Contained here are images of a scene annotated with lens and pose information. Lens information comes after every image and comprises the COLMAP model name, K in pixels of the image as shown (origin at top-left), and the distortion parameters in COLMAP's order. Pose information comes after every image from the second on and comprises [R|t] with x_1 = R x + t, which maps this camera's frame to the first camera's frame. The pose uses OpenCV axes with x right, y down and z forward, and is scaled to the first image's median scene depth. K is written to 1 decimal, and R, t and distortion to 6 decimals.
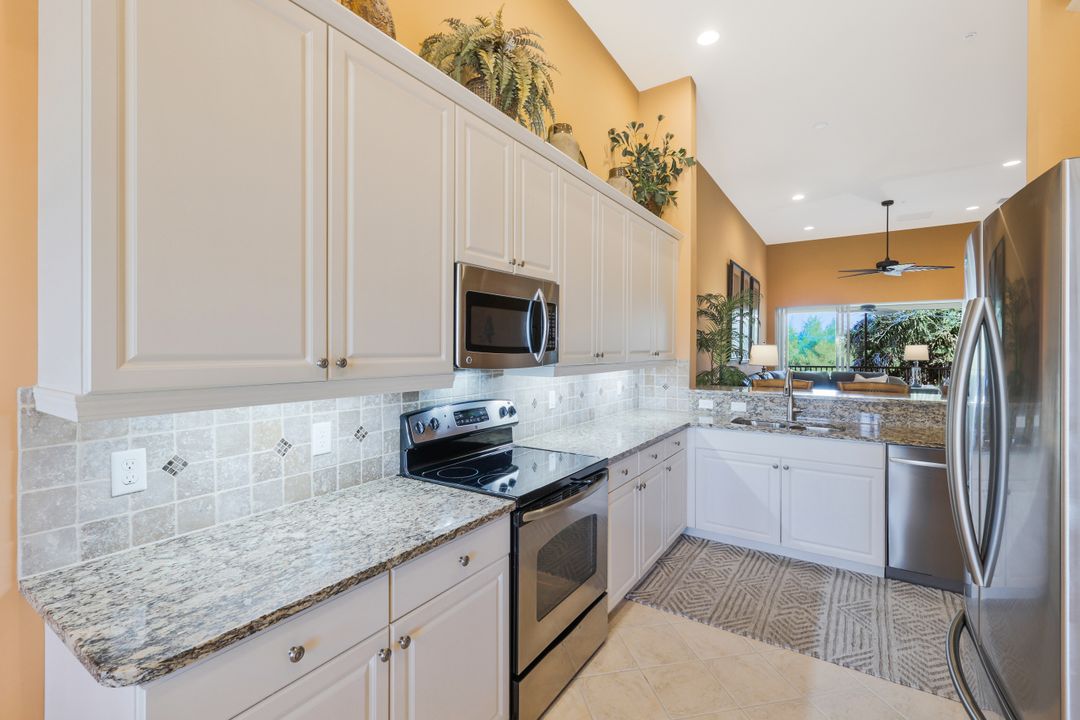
lens RADIAL K [[482.8, 0, 542.3], [0, 482.8, 345.8], [0, 0, 1]] dist [0.006961, 0.001322]
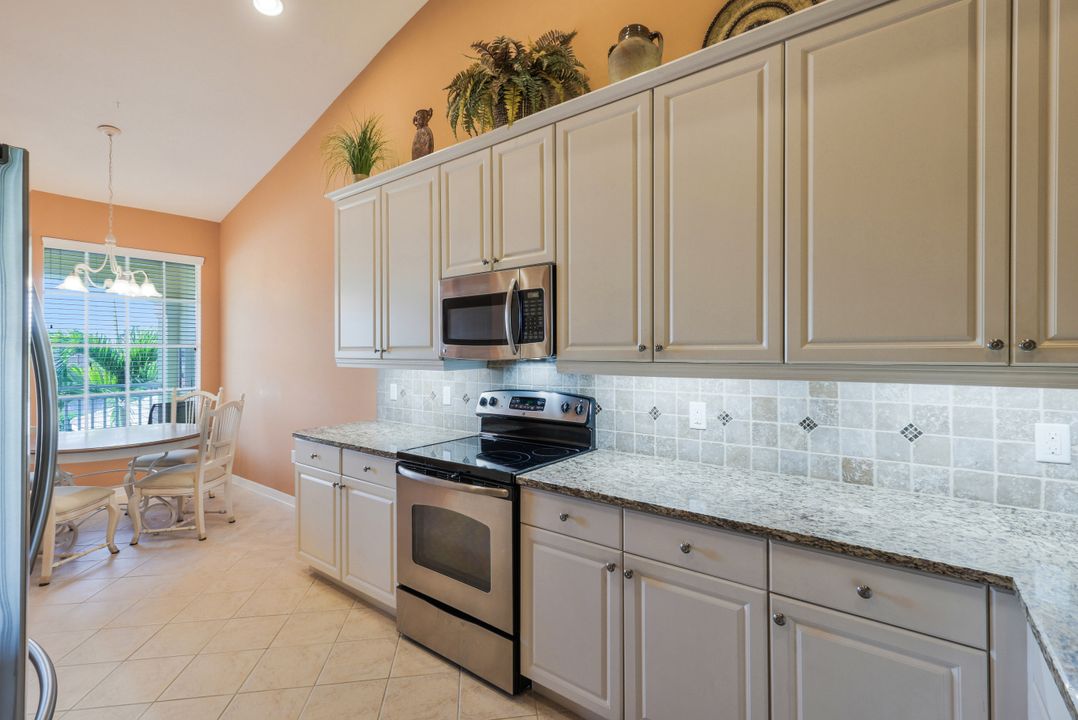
lens RADIAL K [[481.9, 0, 540.7], [0, 481.9, 348.9], [0, 0, 1]] dist [0.006961, 0.001322]
pose [[-0.075996, -0.004065, -0.997100, 0.521824], [0.010869, 0.999929, -0.004905, 0.015451], [0.997049, -0.011211, -0.075946, 0.620486]]
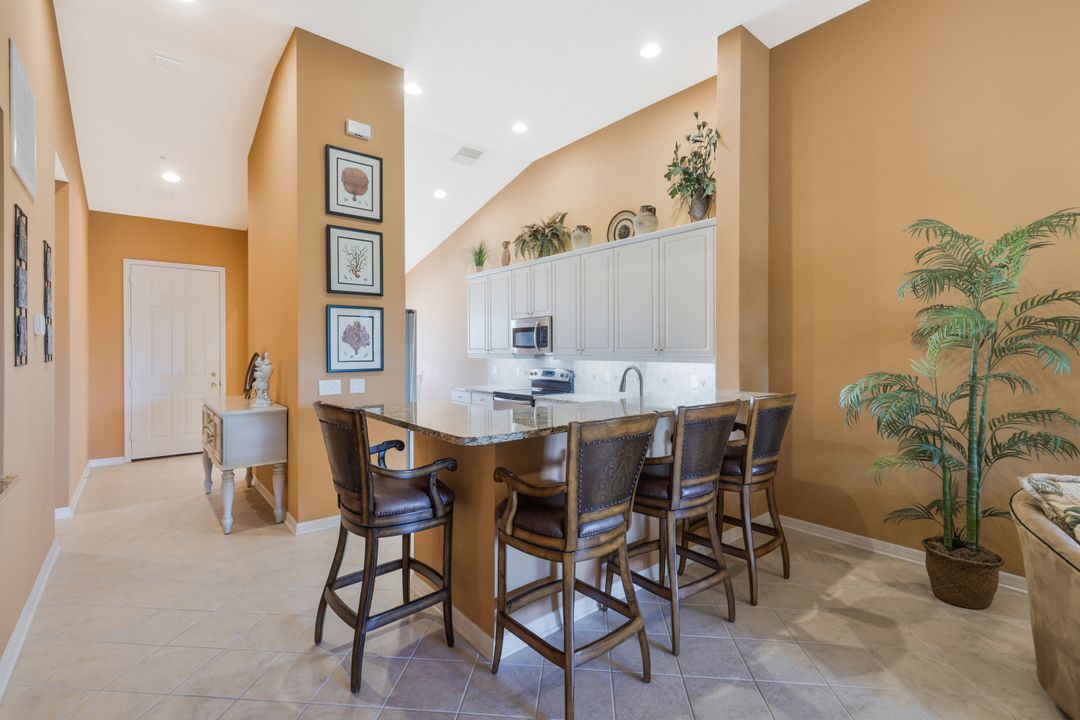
lens RADIAL K [[482.8, 0, 540.4], [0, 482.8, 356.7], [0, 0, 1]] dist [0.006961, 0.001322]
pose [[-0.299341, 0.014088, -0.954042, 1.244058], [0.007695, 0.999894, 0.012351, 0.015004], [0.954115, -0.003644, -0.299418, 0.948802]]
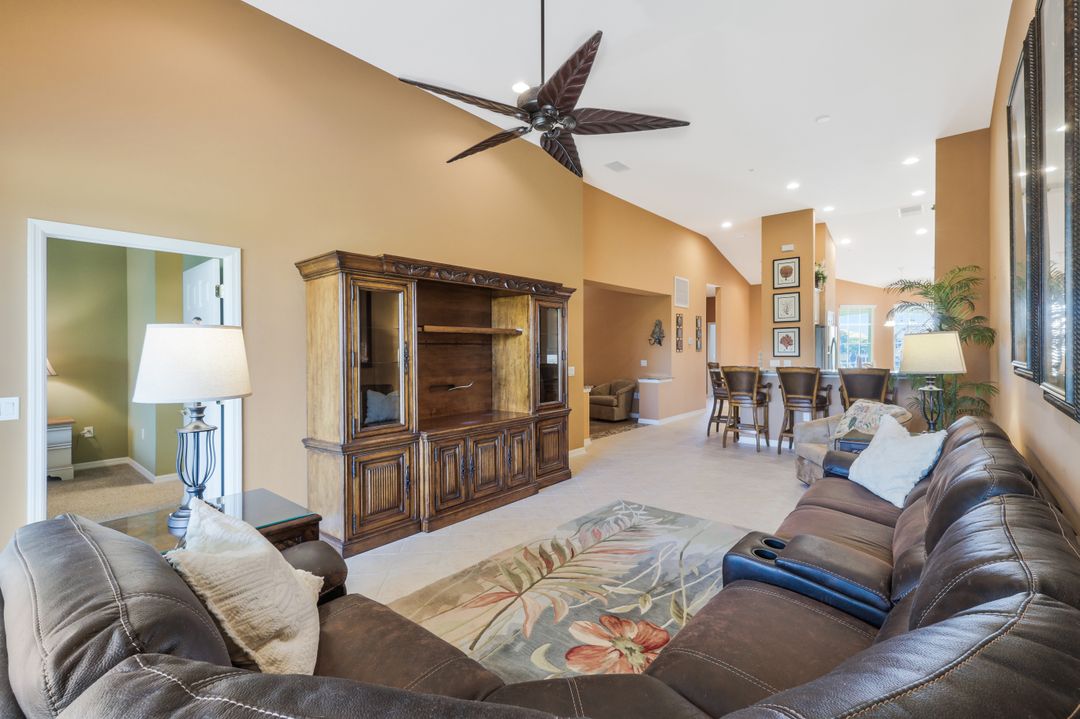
lens RADIAL K [[482.8, 0, 548.0], [0, 482.8, 346.8], [0, 0, 1]] dist [0.006961, 0.001322]
pose [[-0.993148, 0.008398, 0.116558, 1.234176], [0.007248, 0.999921, -0.010287, 0.023676], [-0.116635, -0.009372, -0.993131, 2.514867]]
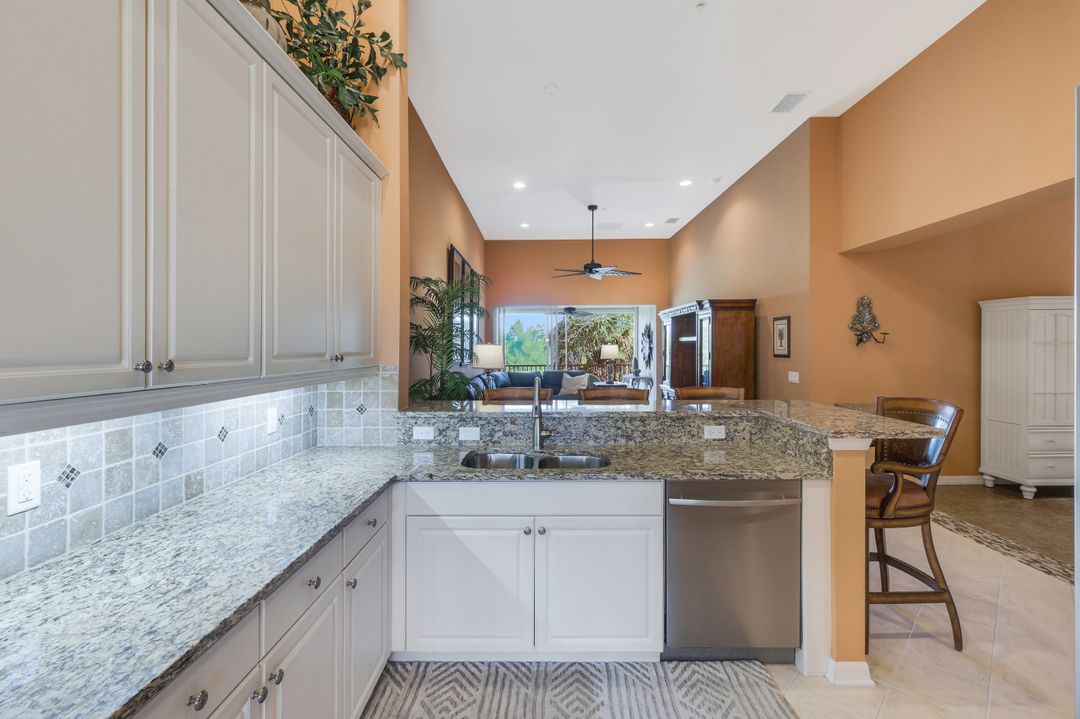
lens RADIAL K [[482.8, 0, 539.6], [0, 482.8, 349.1], [0, 0, 1]] dist [0.006961, 0.001322]
pose [[0.845361, -0.003733, 0.534182, 0.116772], [-0.000145, 0.999974, 0.007218, 0.001196], [-0.534195, -0.006179, 0.845338, 0.345050]]
